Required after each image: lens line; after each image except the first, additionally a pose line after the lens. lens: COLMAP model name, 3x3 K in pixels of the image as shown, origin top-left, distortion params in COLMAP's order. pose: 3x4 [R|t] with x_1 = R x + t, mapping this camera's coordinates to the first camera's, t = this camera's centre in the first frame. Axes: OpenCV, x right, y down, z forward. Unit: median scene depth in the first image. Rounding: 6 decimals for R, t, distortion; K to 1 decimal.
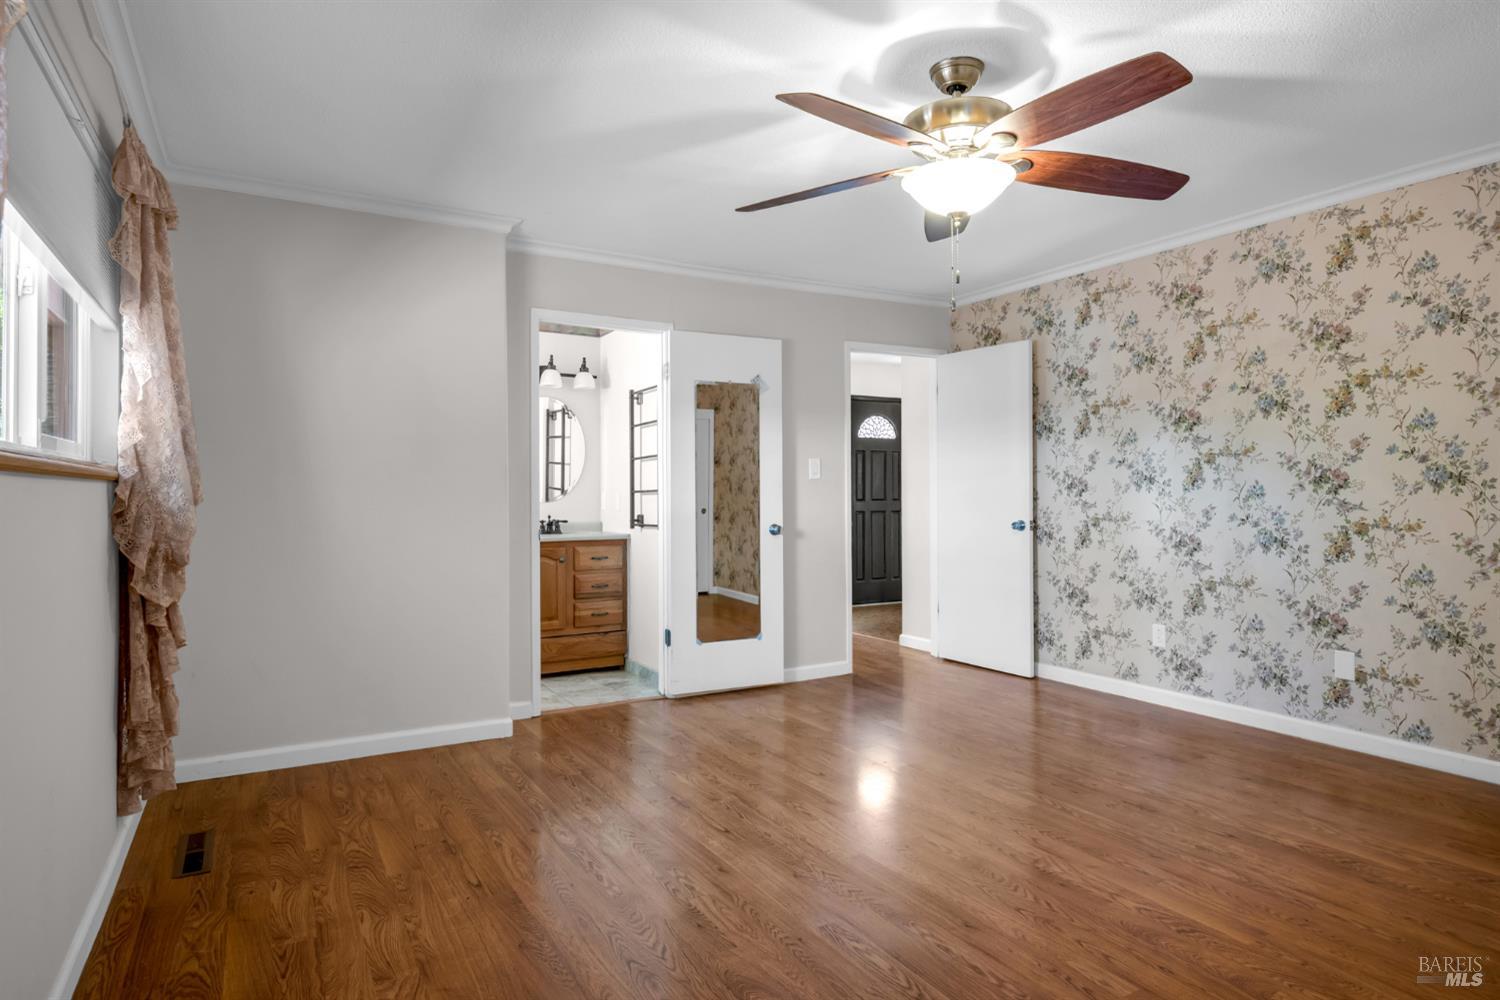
lens RADIAL K [[847.7, 0, 750.0], [0, 847.7, 500.0], [0, 0, 1]] dist [-0.000942, 0.000522]
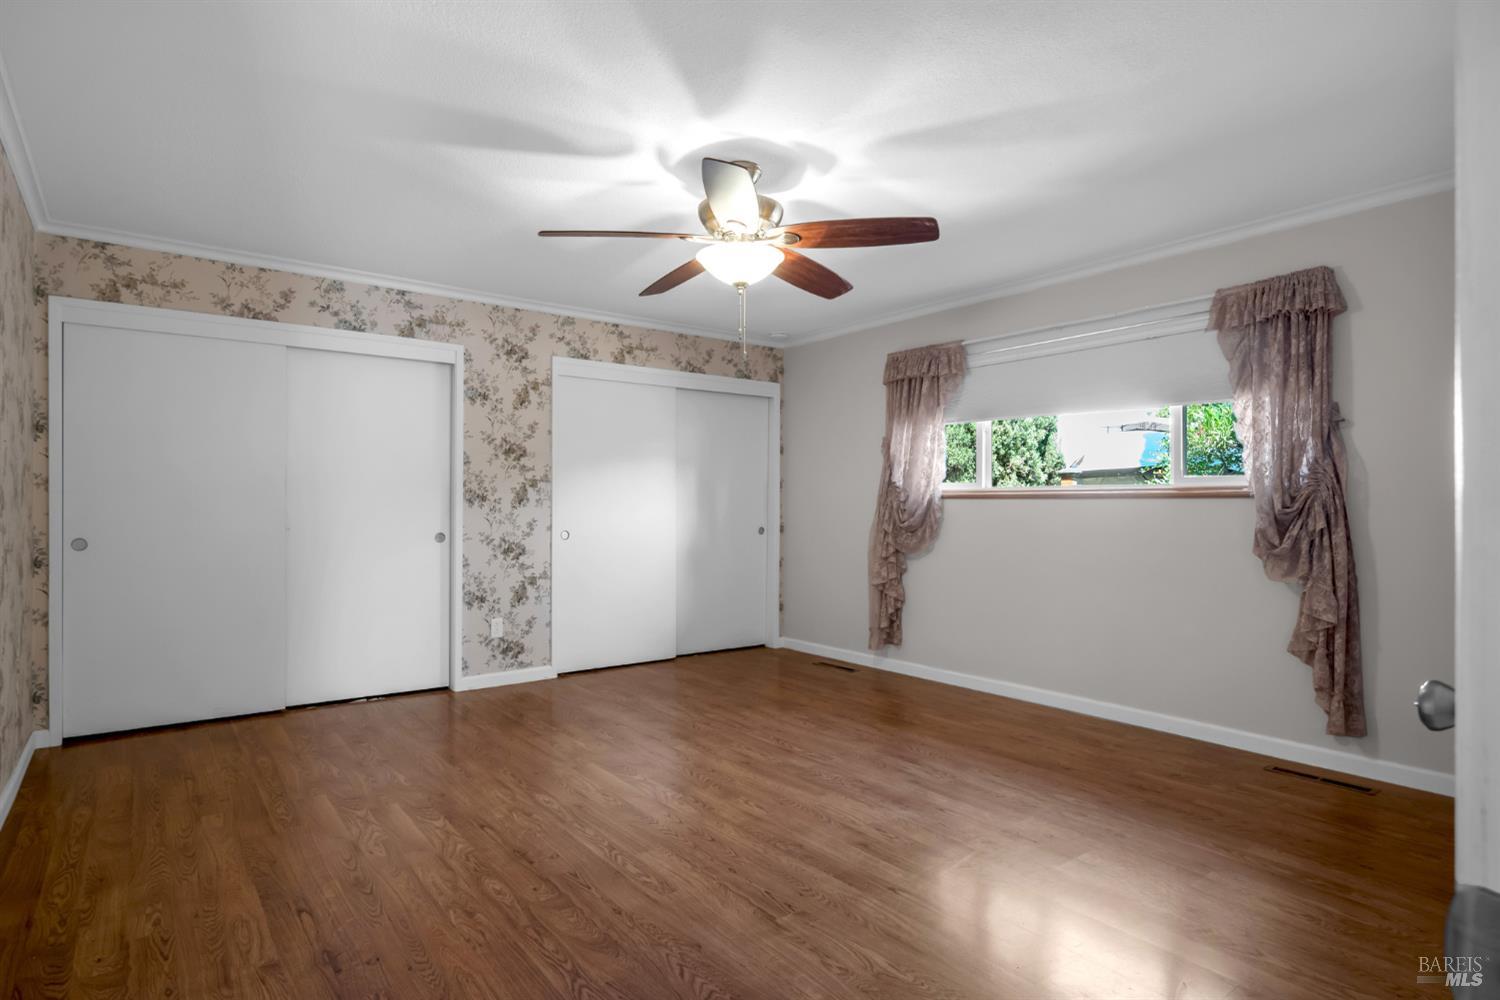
lens RADIAL K [[783.6, 0, 746.8], [0, 783.6, 502.4], [0, 0, 1]] dist [-0.000546, 0.000919]
pose [[-0.992349, 0.002859, -0.123428, 0.383791], [0.002346, 0.999988, 0.004303, -0.018070], [0.123439, 0.003980, -0.992344, 2.174758]]
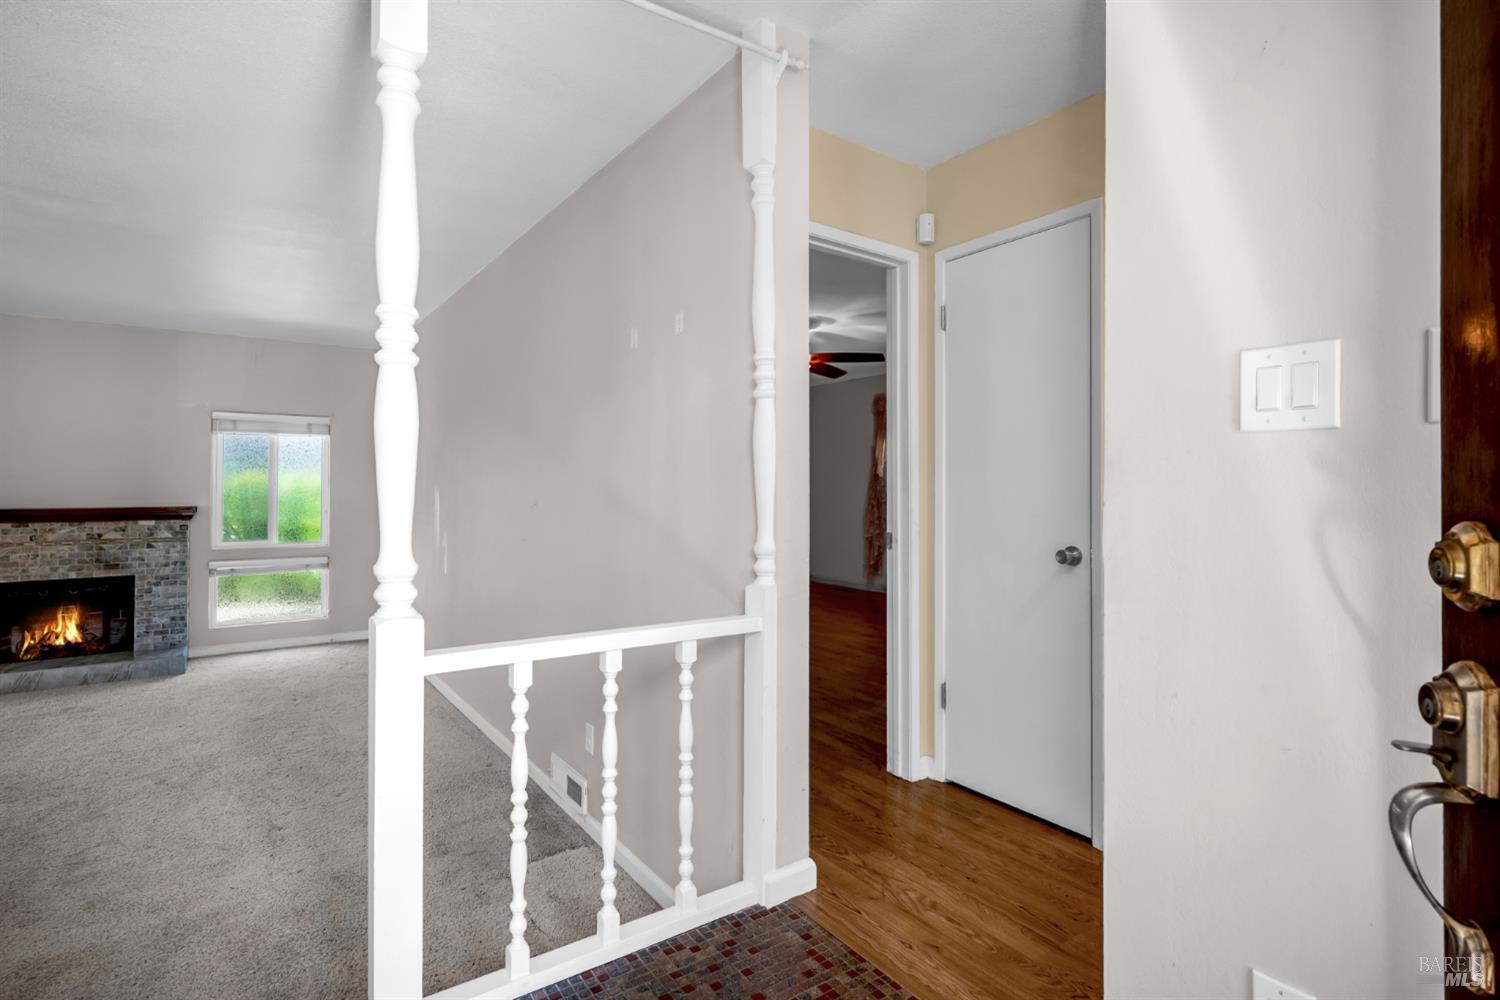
lens RADIAL K [[743.2, 0, 750.2], [0, 743.2, 480.2], [0, 0, 1]] dist [-0.000078, 0.000045]
pose [[-0.995218, 0.001604, -0.097661, 0.579292], [0.001943, 0.999992, -0.003373, -0.025772], [0.097655, -0.003546, -0.995214, 3.193414]]
